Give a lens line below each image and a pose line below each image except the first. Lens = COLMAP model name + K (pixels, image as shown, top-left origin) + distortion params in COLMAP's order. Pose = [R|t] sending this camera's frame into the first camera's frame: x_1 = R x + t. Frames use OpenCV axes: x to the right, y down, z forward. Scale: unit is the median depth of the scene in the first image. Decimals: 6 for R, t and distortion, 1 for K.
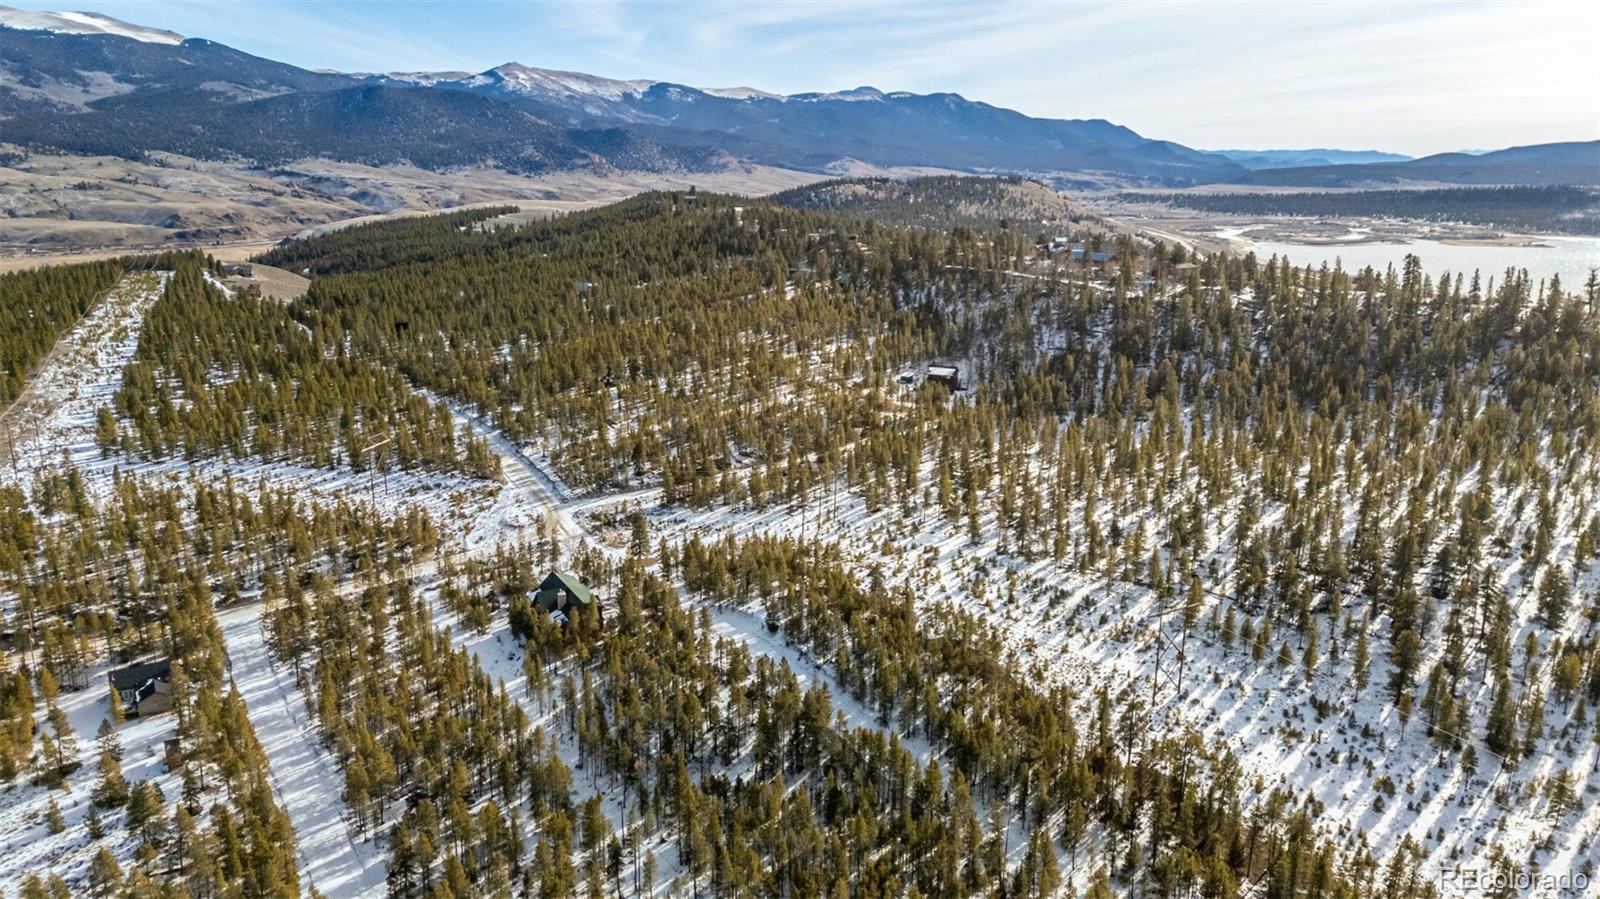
lens RADIAL K [[1163.8, 0, 797.7], [0, 1163.8, 445.0], [0, 0, 1]] dist [0.080243, -0.070787]
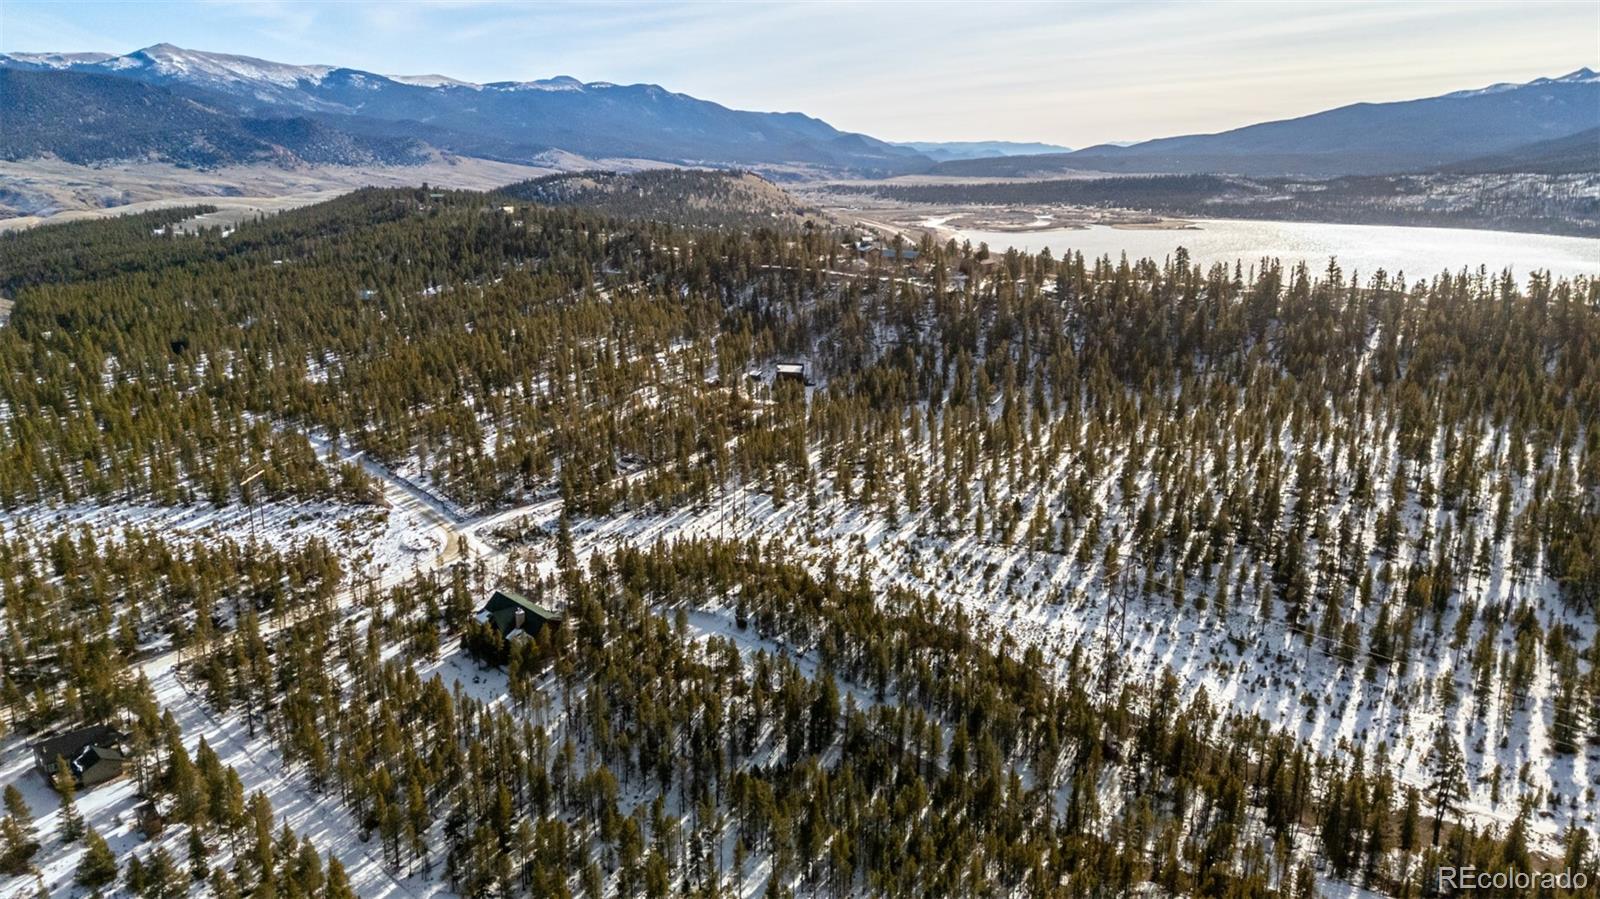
lens RADIAL K [[1163.8, 0, 797.6], [0, 1163.8, 443.7], [0, 0, 1]] dist [0.080243, -0.070787]
pose [[0.970015, -0.063955, 0.234479, -0.118784], [0.062536, 0.997952, 0.013490, -0.009245], [-0.234861, 0.001578, 0.972028, -0.019006]]
